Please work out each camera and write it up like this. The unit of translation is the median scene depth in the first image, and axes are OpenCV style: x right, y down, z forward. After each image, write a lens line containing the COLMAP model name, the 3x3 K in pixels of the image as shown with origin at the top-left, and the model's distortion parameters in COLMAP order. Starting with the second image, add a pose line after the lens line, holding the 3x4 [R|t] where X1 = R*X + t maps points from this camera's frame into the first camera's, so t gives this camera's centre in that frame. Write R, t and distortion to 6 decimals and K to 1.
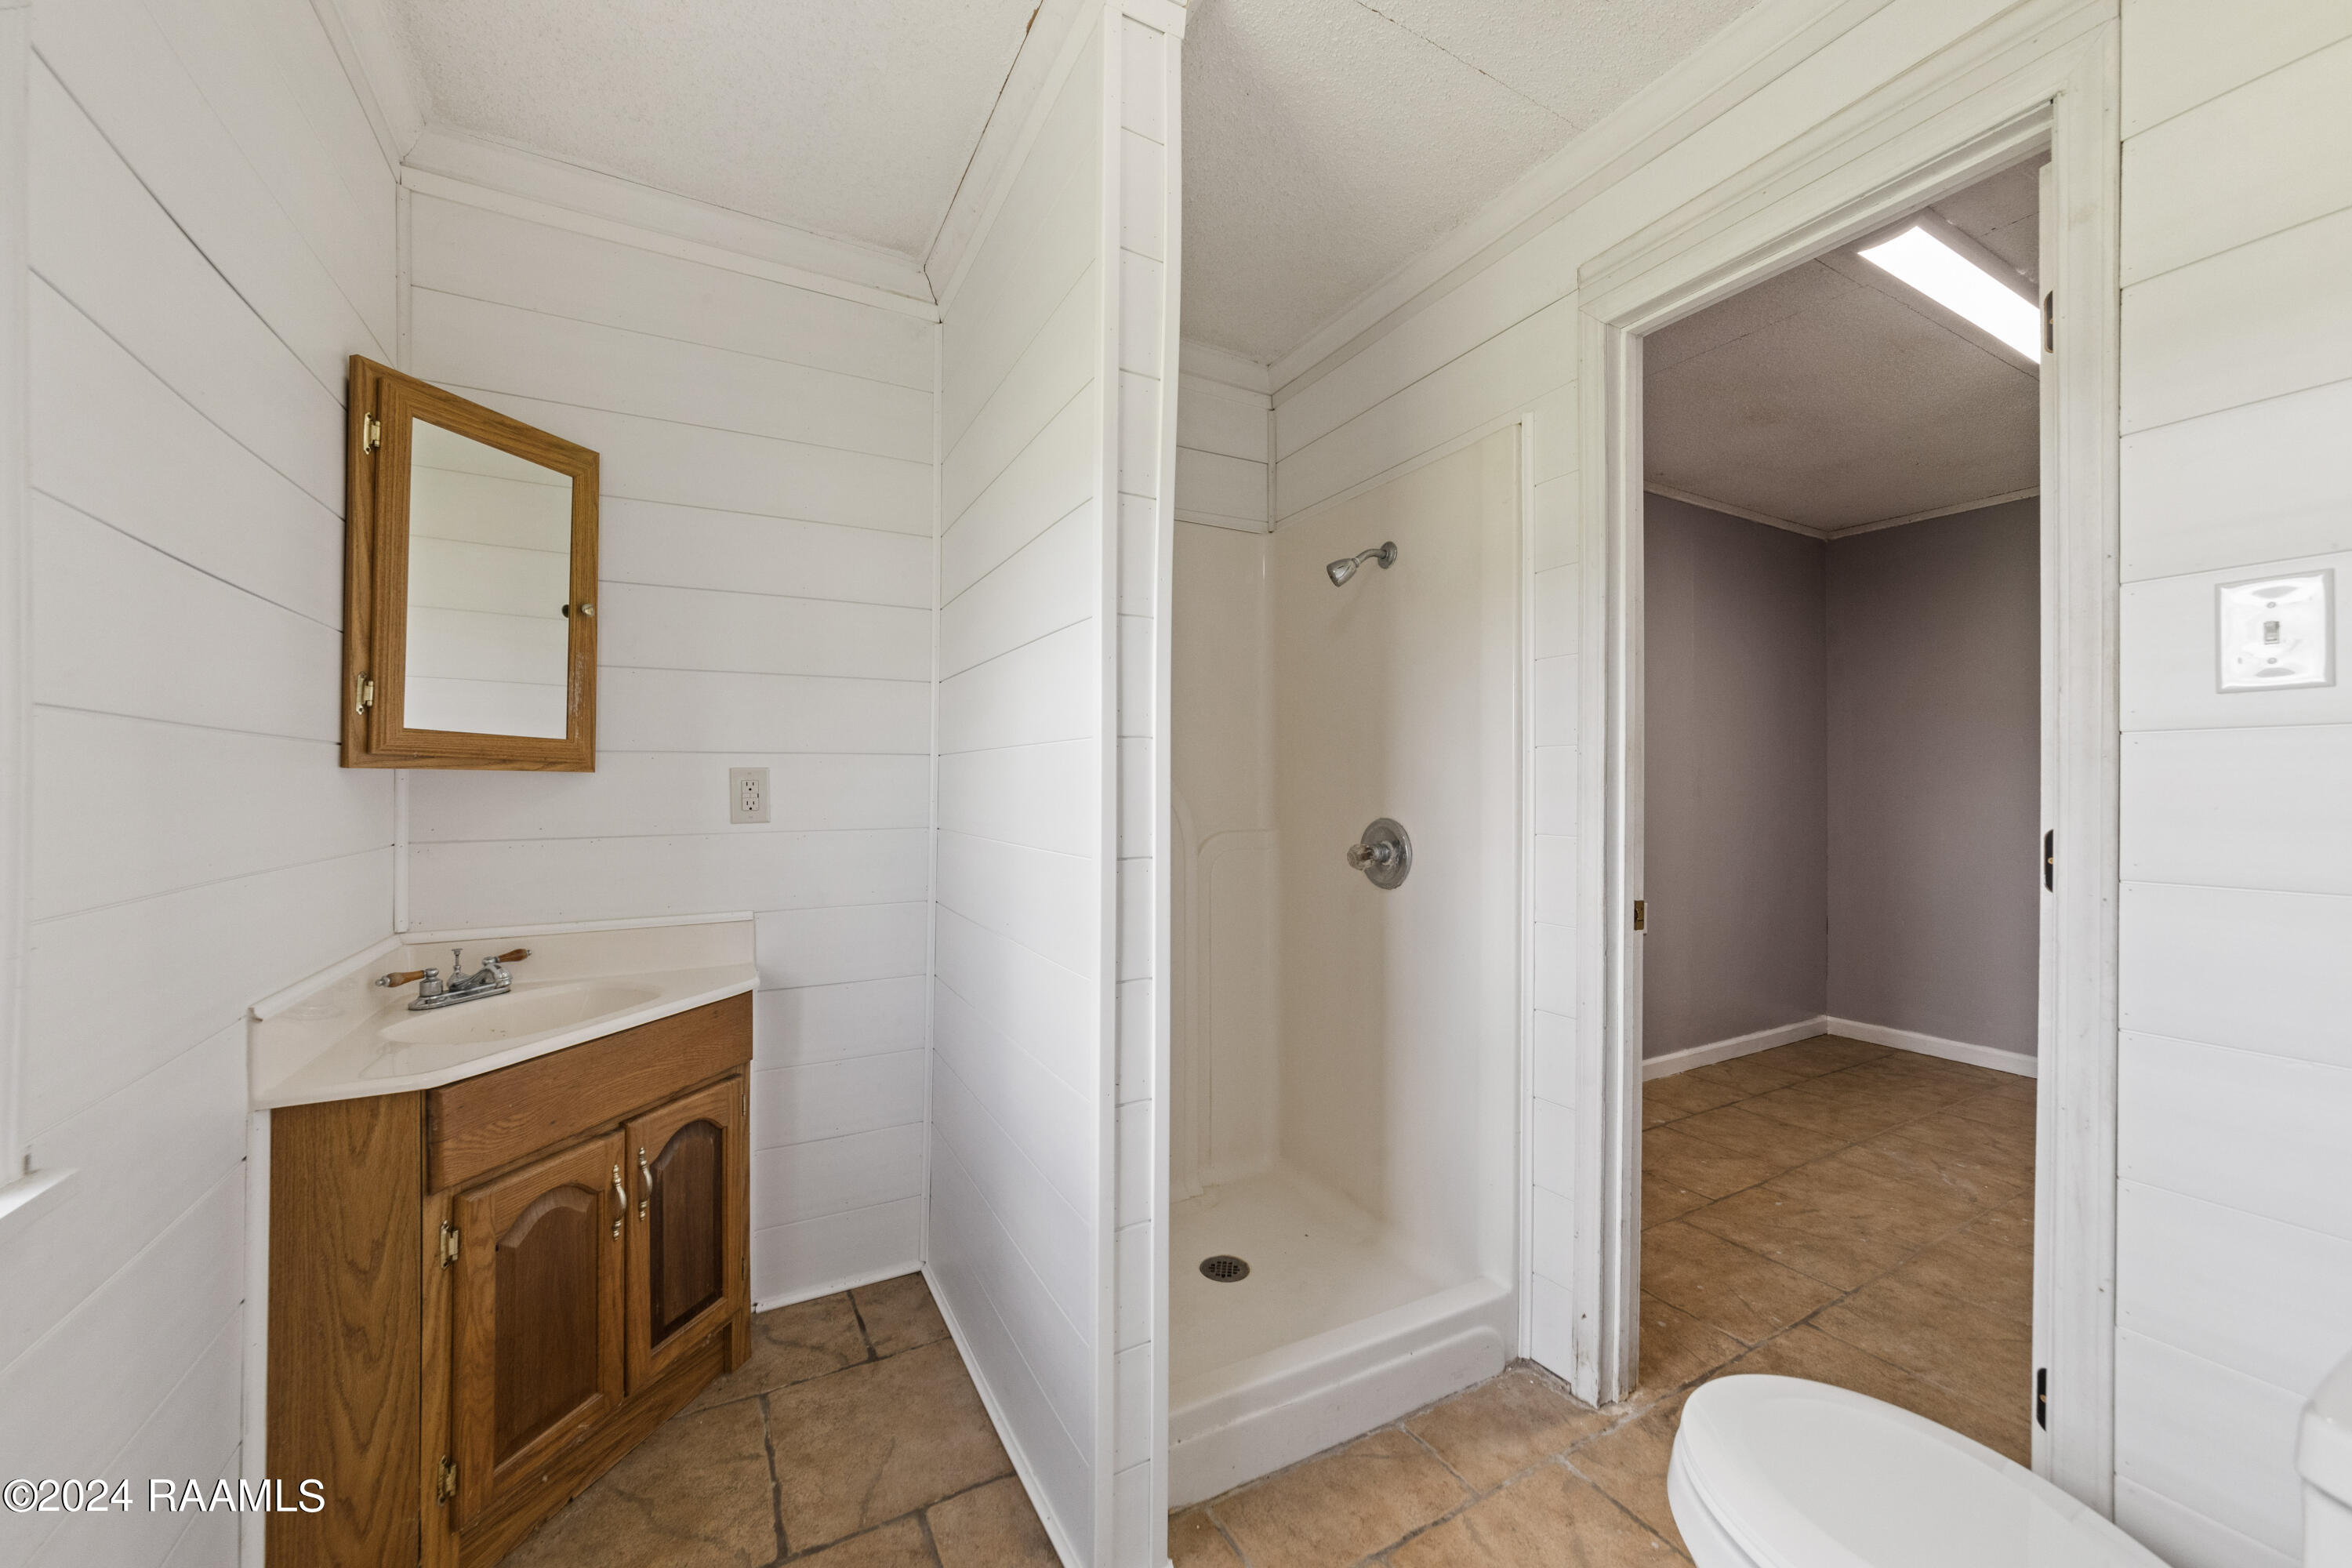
lens RADIAL K [[858.6, 0, 1161.7], [0, 858.6, 767.8], [0, 0, 1]] dist [0.000439, -0.000060]
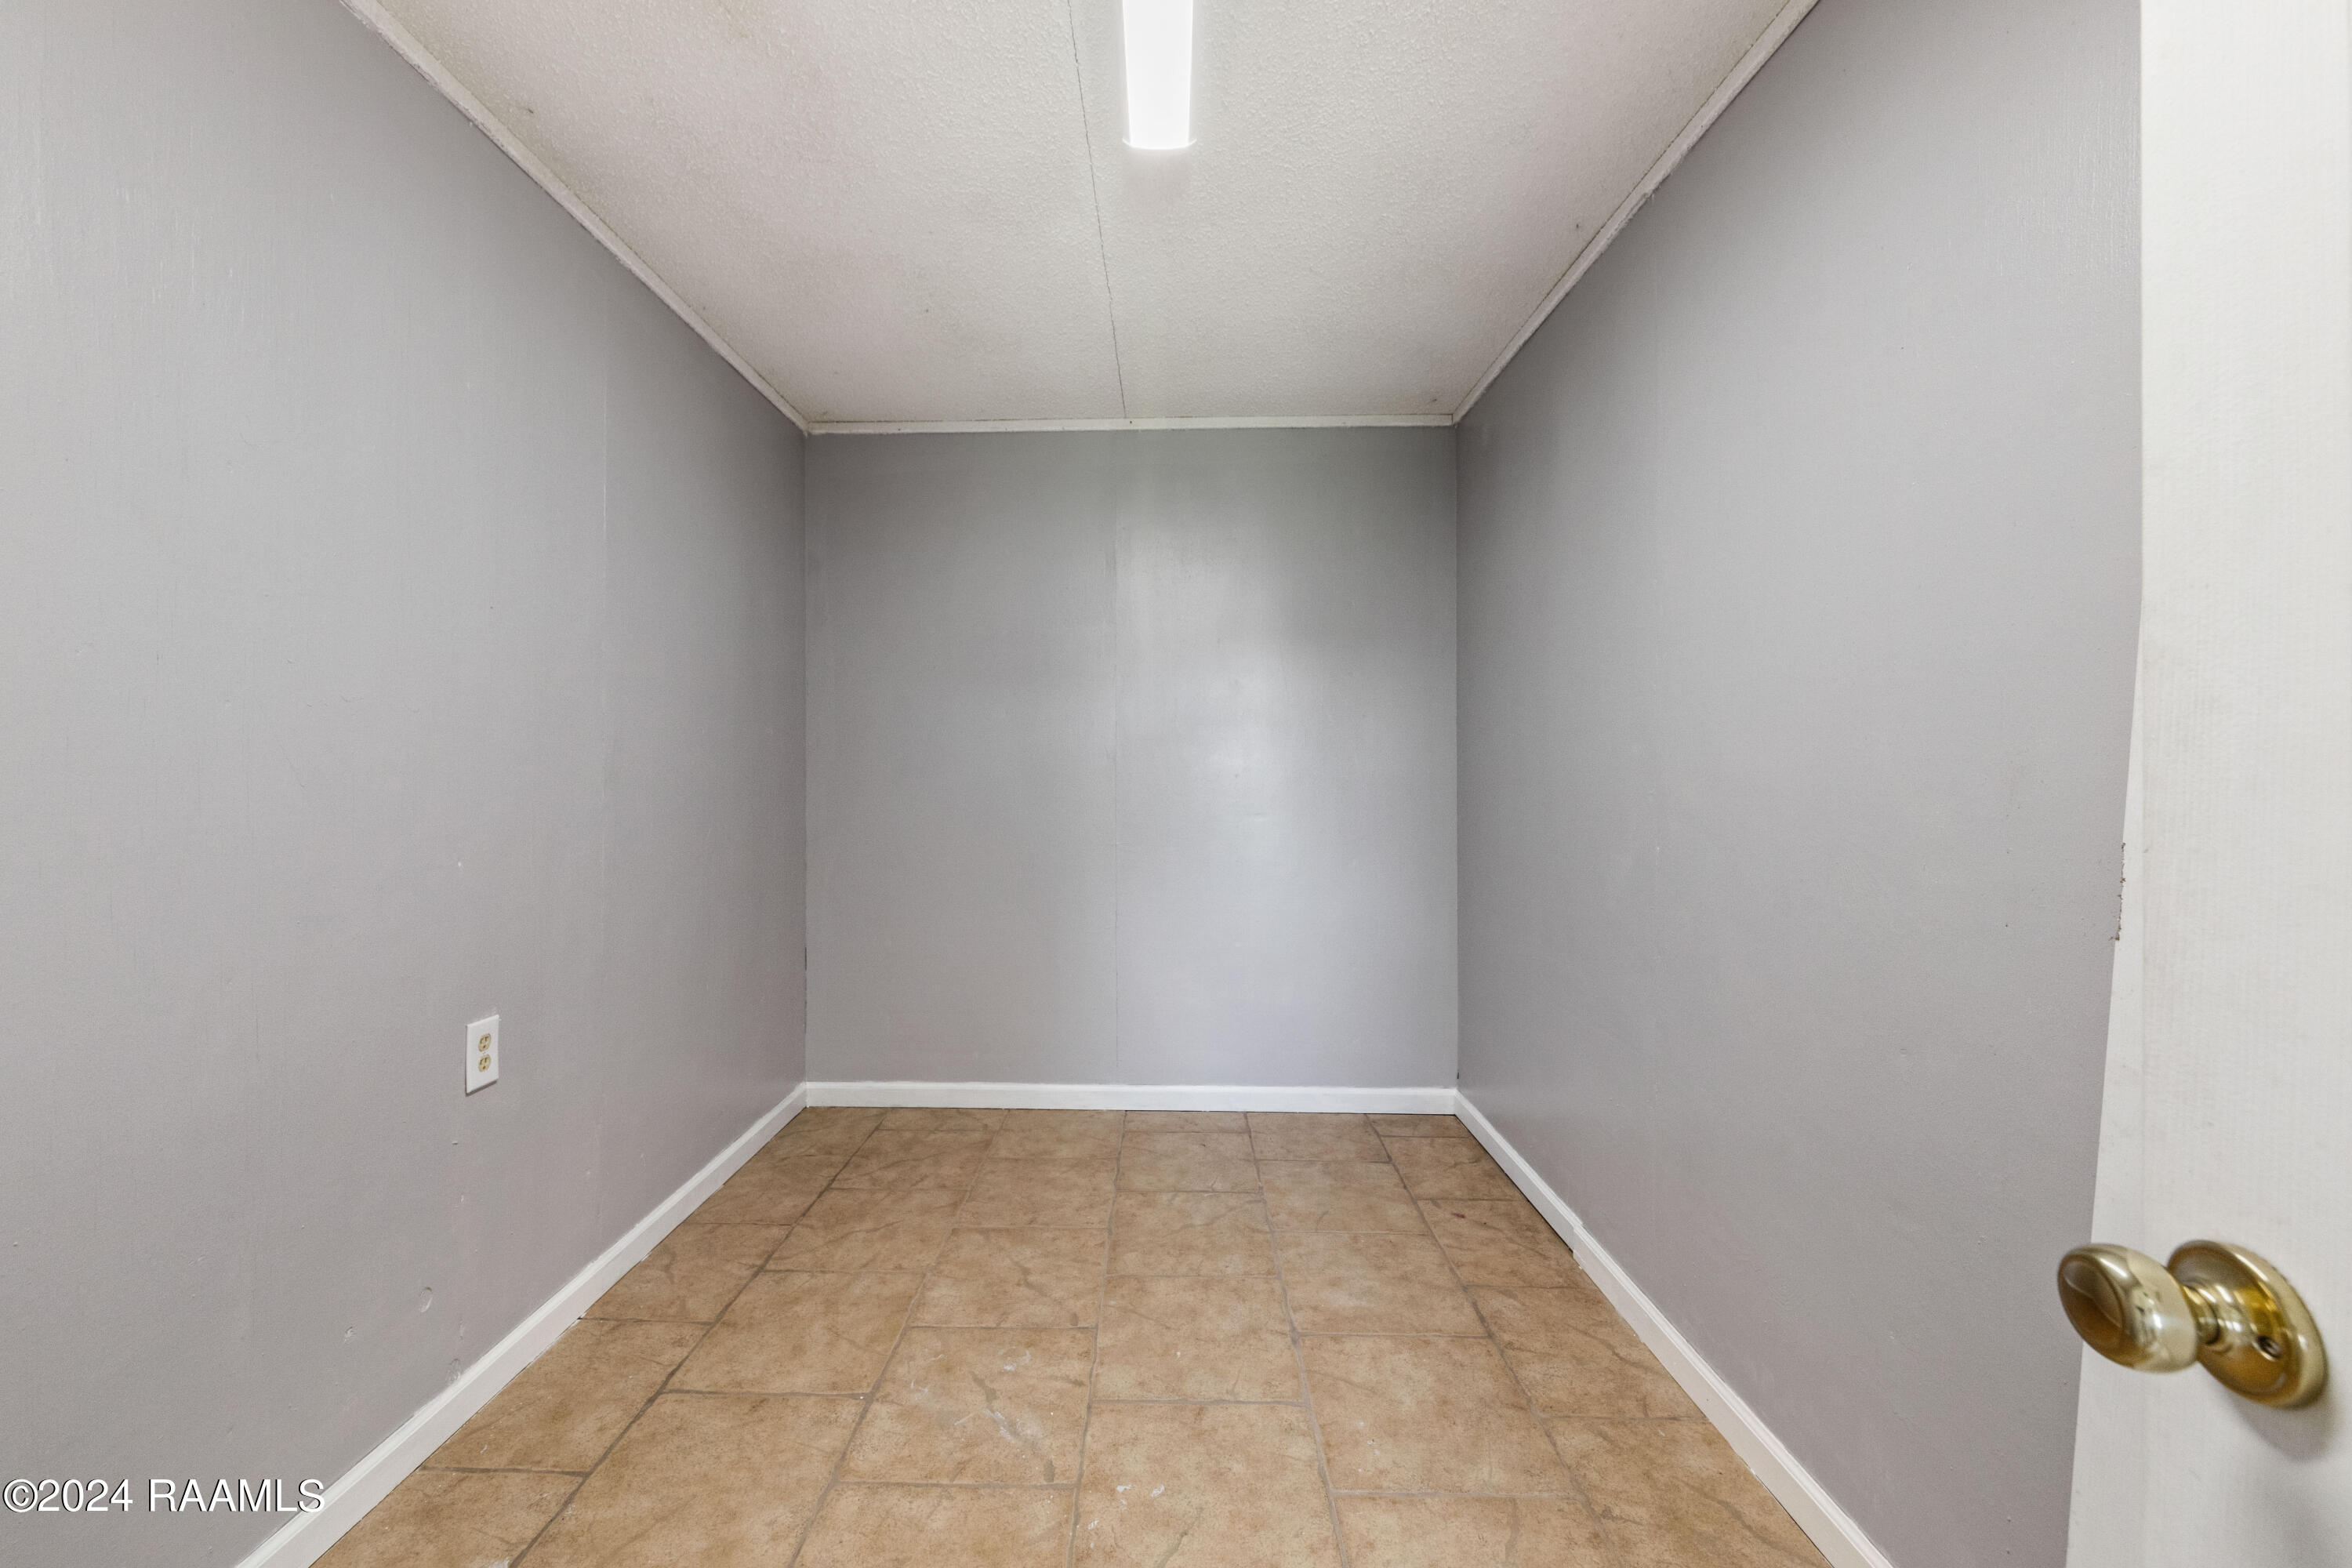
lens RADIAL K [[858.6, 0, 1161.7], [0, 858.6, 767.8], [0, 0, 1]] dist [0.000439, -0.000060]
pose [[0.473283, -0.008834, 0.880866, 0.357332], [-0.008301, 0.999861, 0.014488, 0.008718], [-0.880871, -0.014169, 0.473144, 0.505336]]
